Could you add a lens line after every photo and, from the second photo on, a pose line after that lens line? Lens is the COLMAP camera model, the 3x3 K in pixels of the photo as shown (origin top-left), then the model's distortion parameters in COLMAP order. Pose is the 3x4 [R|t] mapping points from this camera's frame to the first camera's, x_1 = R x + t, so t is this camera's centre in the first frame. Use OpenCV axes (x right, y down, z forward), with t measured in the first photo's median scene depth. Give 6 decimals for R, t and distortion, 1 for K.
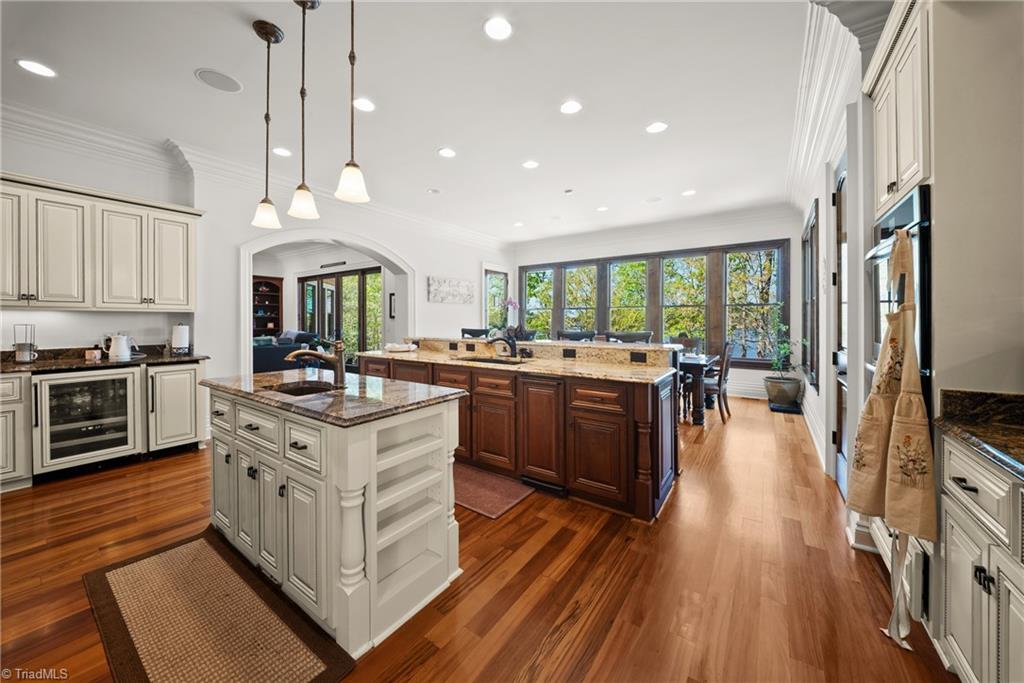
lens RADIAL K [[361.1, 0, 514.8], [0, 361.1, 321.5], [0, 0, 1]] dist [0.000531, -0.000036]
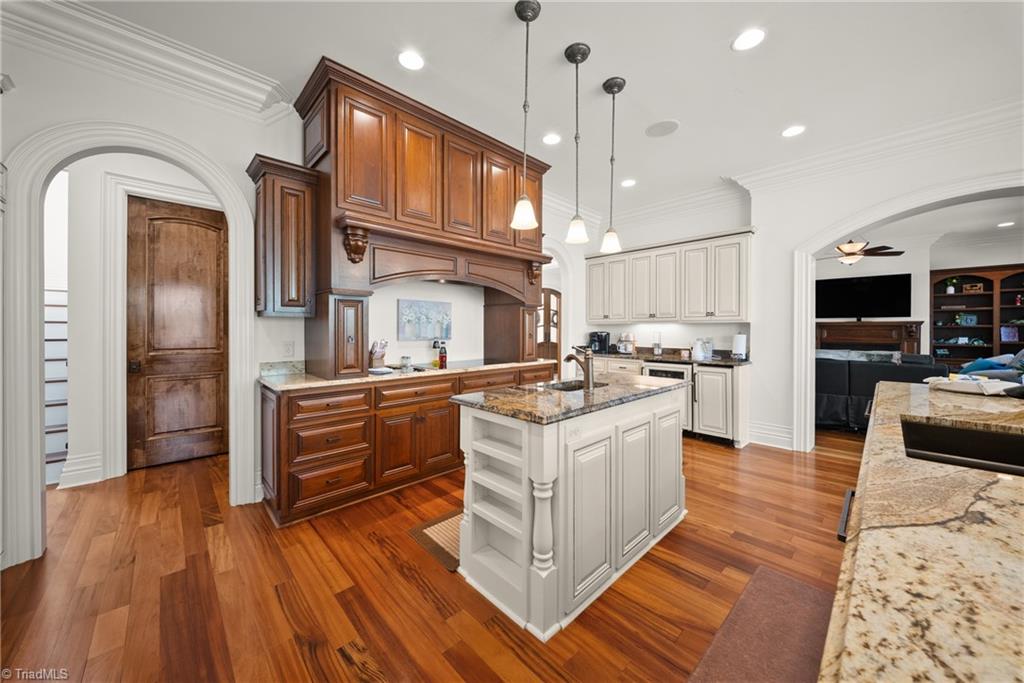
lens RADIAL K [[361.1, 0, 511.9], [0, 361.1, 332.1], [0, 0, 1]] dist [0.000531, -0.000036]
pose [[-0.193348, 0.009792, -0.981081, 0.352569], [-0.001677, 0.999945, 0.010311, -0.007118], [0.981129, 0.003638, -0.193321, 0.578892]]
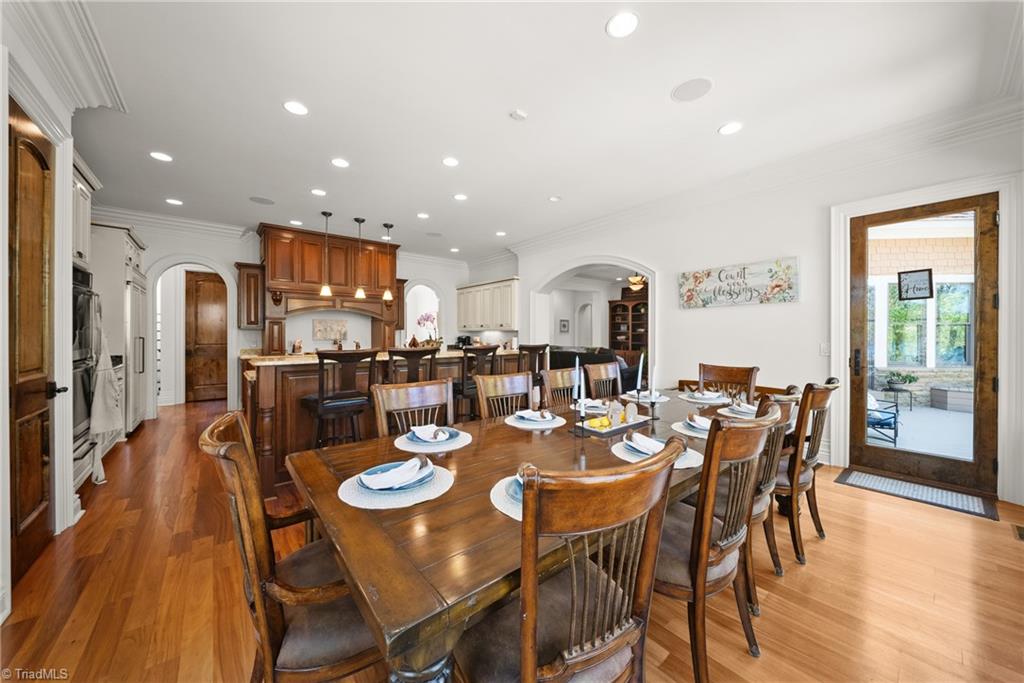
lens RADIAL K [[361.1, 0, 512.0], [0, 361.1, 337.7], [0, 0, 1]] dist [0.000531, -0.000036]
pose [[-0.265156, 0.011247, -0.964140, 1.053179], [-0.000706, 0.999929, 0.011859, -0.010541], [0.964205, 0.003825, -0.265130, 1.657636]]
